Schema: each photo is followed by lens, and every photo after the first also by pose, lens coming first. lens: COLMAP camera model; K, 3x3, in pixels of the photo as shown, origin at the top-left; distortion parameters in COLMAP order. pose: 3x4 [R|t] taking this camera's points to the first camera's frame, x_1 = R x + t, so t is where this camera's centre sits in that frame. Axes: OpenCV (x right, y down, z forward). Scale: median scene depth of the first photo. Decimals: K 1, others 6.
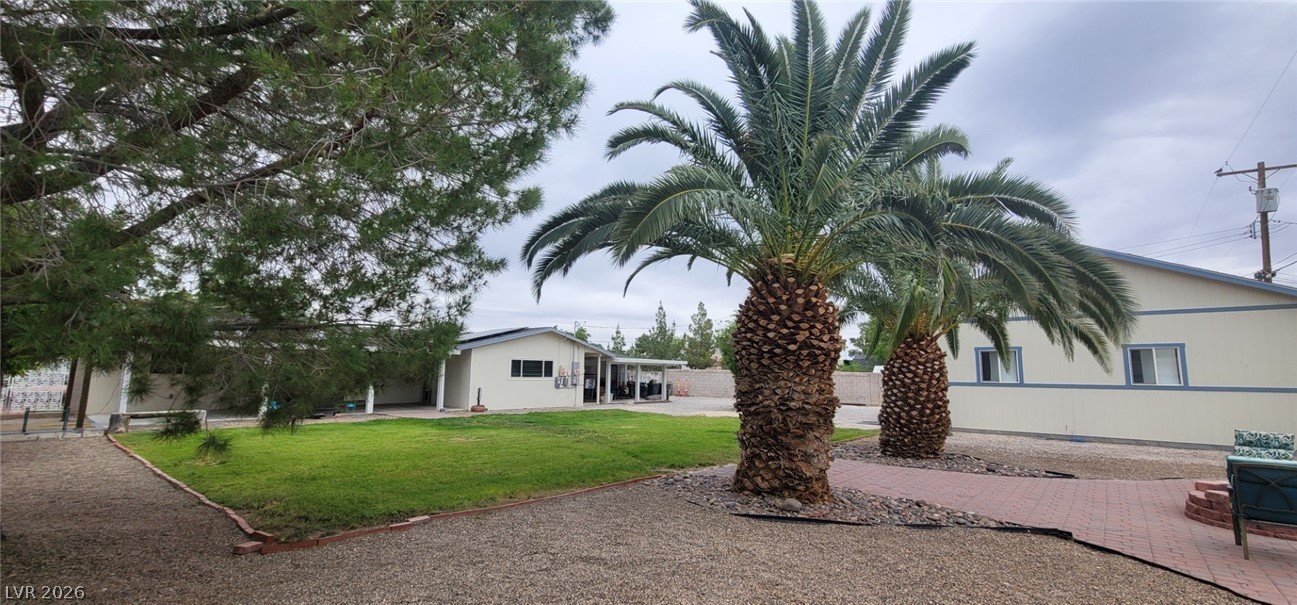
lens RADIAL K [[537.7, 0, 648.5], [0, 537.7, 302.5], [0, 0, 1]] dist [0.001493, 0.000528]
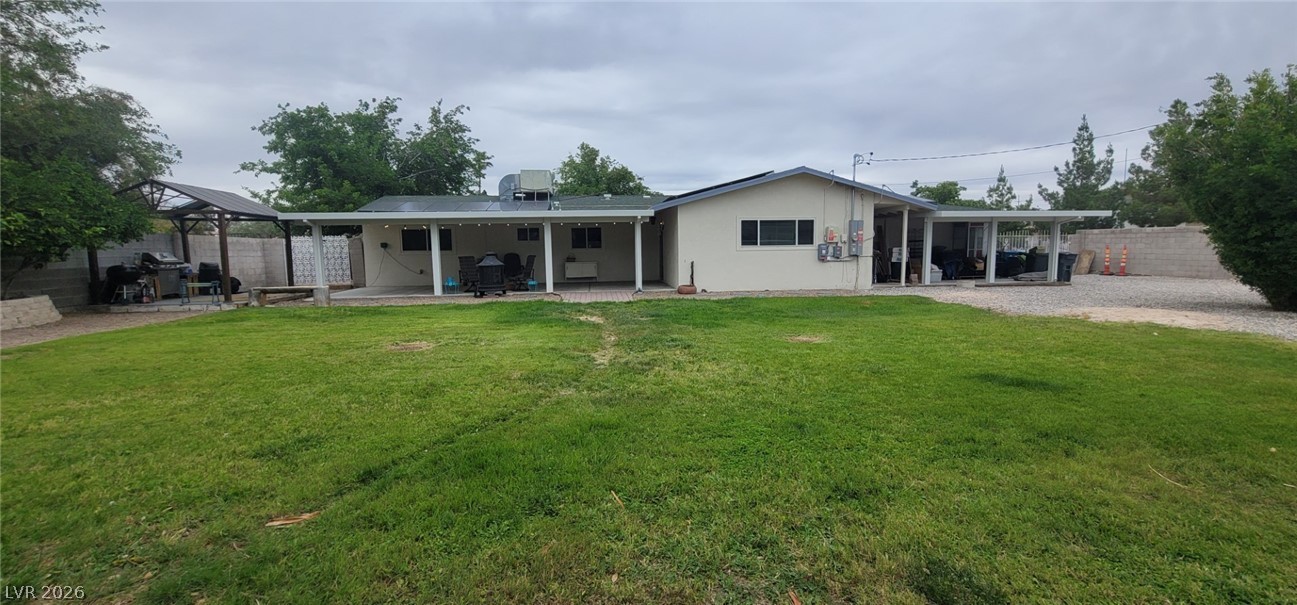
lens RADIAL K [[537.7, 0, 648.5], [0, 537.7, 302.5], [0, 0, 1]] dist [0.001493, 0.000528]
pose [[0.748223, 0.039906, -0.662246, 0.256297], [0.108195, 0.977487, 0.181143, 0.156562], [0.654566, -0.207187, 0.727061, 0.880657]]
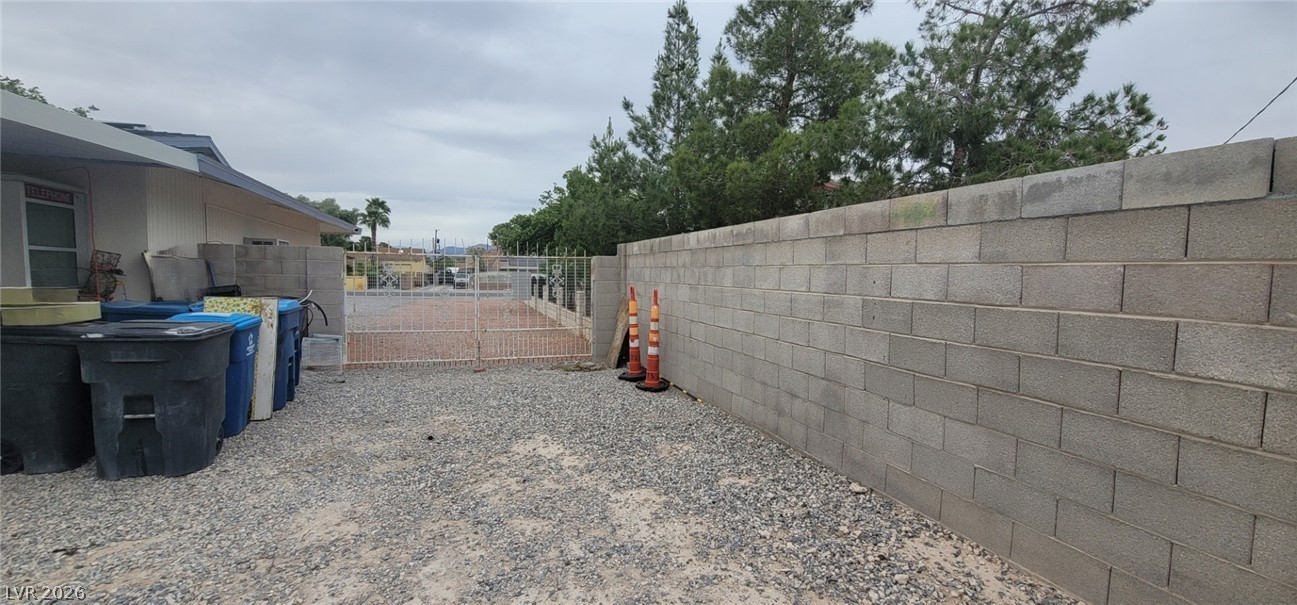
lens RADIAL K [[537.7, 0, 648.5], [0, 537.7, 302.5], [0, 0, 1]] dist [0.001493, 0.000528]
pose [[0.870751, 0.016300, -0.491454, 0.549117], [0.068310, 0.985750, 0.153724, 0.422047], [0.486956, -0.167426, 0.857229, 3.005005]]
